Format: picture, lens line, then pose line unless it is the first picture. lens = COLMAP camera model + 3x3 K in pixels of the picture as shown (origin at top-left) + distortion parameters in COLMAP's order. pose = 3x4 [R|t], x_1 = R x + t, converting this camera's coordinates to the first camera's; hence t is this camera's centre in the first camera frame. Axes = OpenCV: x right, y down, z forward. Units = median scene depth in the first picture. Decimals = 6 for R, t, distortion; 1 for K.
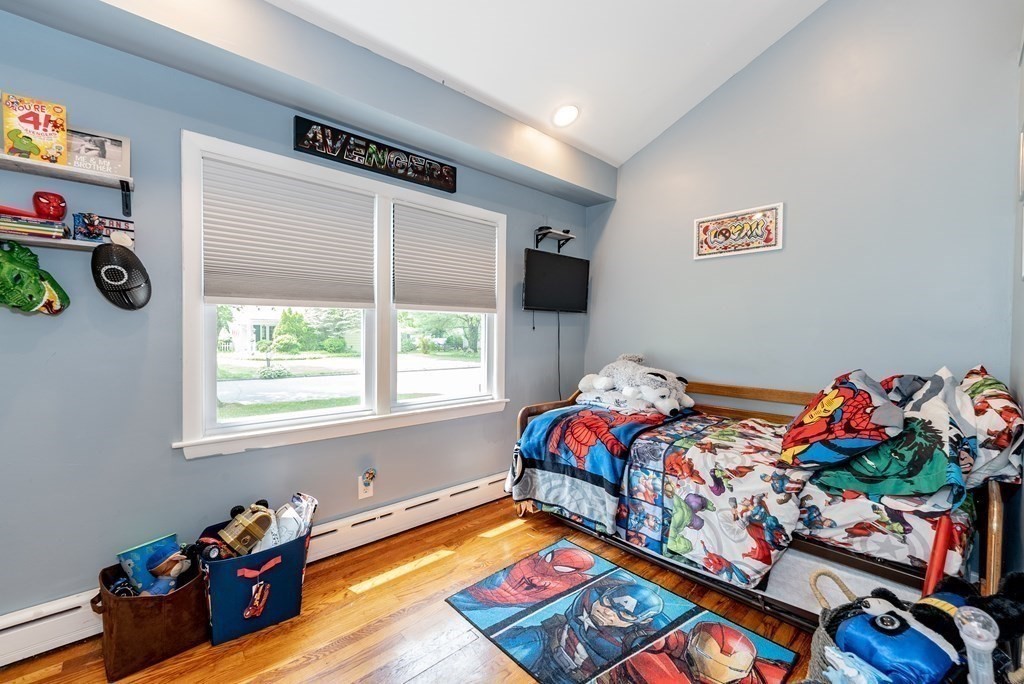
lens RADIAL K [[420.0, 0, 511.2], [0, 420.0, 337.6], [0, 0, 1]] dist [-0.002234, -0.000339]
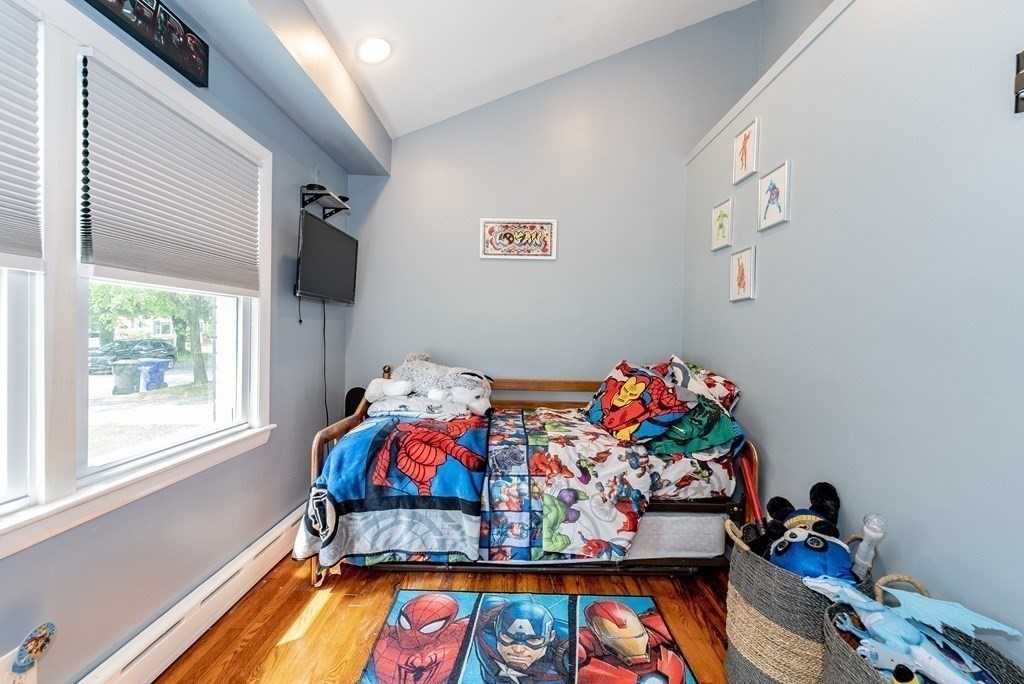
lens RADIAL K [[420.0, 0, 511.2], [0, 420.0, 337.6], [0, 0, 1]] dist [-0.002234, -0.000339]
pose [[0.668474, -0.002283, 0.743732, -0.373781], [-0.007073, 0.999931, 0.009427, -0.005342], [-0.743702, -0.011563, 0.668411, 0.374215]]
